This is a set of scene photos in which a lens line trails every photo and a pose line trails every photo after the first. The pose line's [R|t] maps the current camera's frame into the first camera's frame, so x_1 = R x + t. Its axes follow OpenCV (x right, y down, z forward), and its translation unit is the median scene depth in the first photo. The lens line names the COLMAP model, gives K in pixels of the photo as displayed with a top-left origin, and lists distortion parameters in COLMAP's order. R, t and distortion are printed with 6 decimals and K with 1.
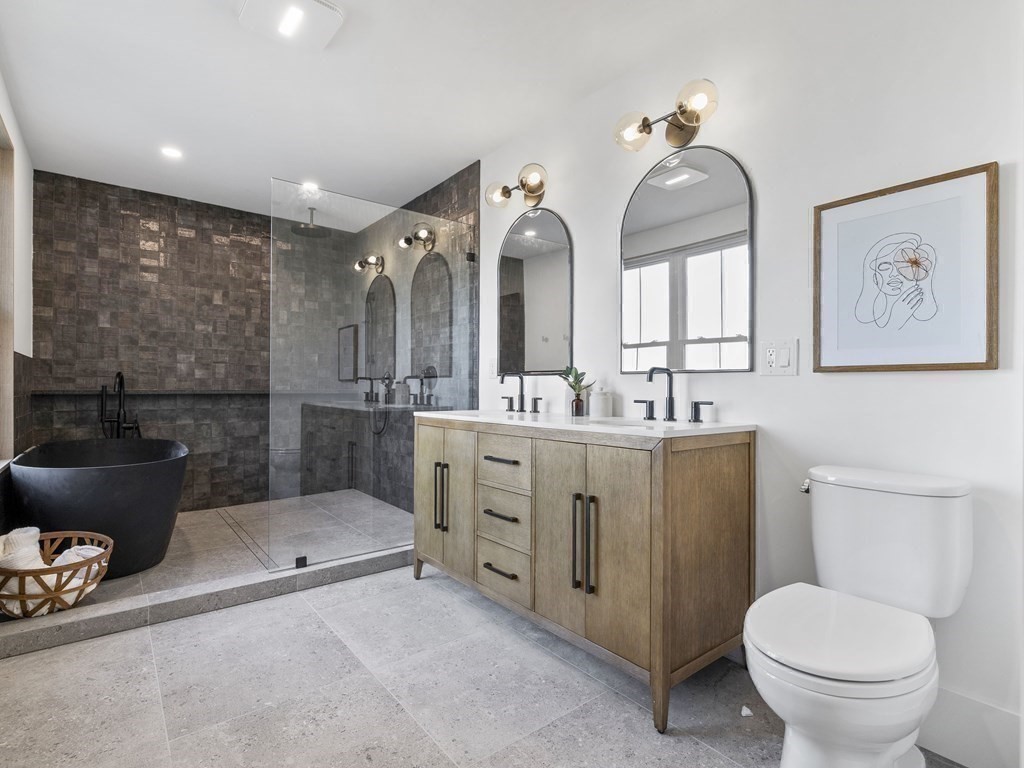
lens RADIAL K [[499.2, 0, 514.0], [0, 499.2, 377.6], [0, 0, 1]] dist [0.000970, -0.000683]
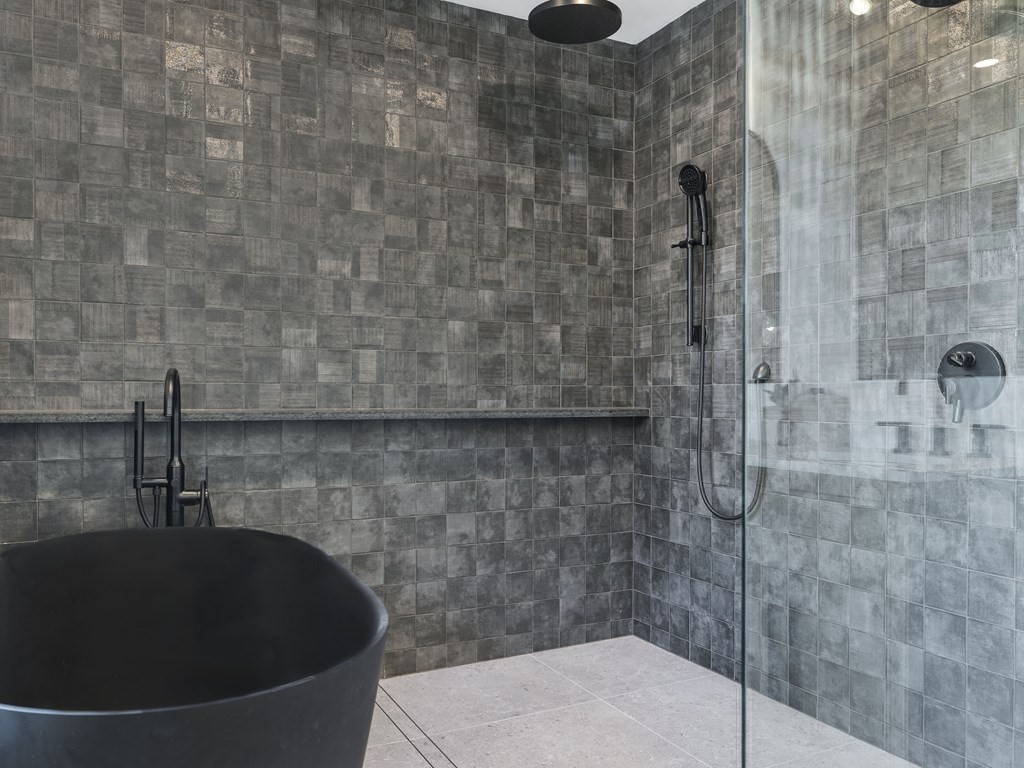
lens RADIAL K [[782.7, 0, 510.6], [0, 782.7, 390.8], [0, 0, 1]] dist [0.002254, -0.002917]
pose [[0.980236, -0.006848, -0.197715, -0.346319], [0.008297, 0.999944, 0.006498, 0.004808], [0.197660, -0.008010, 0.980238, 0.373810]]
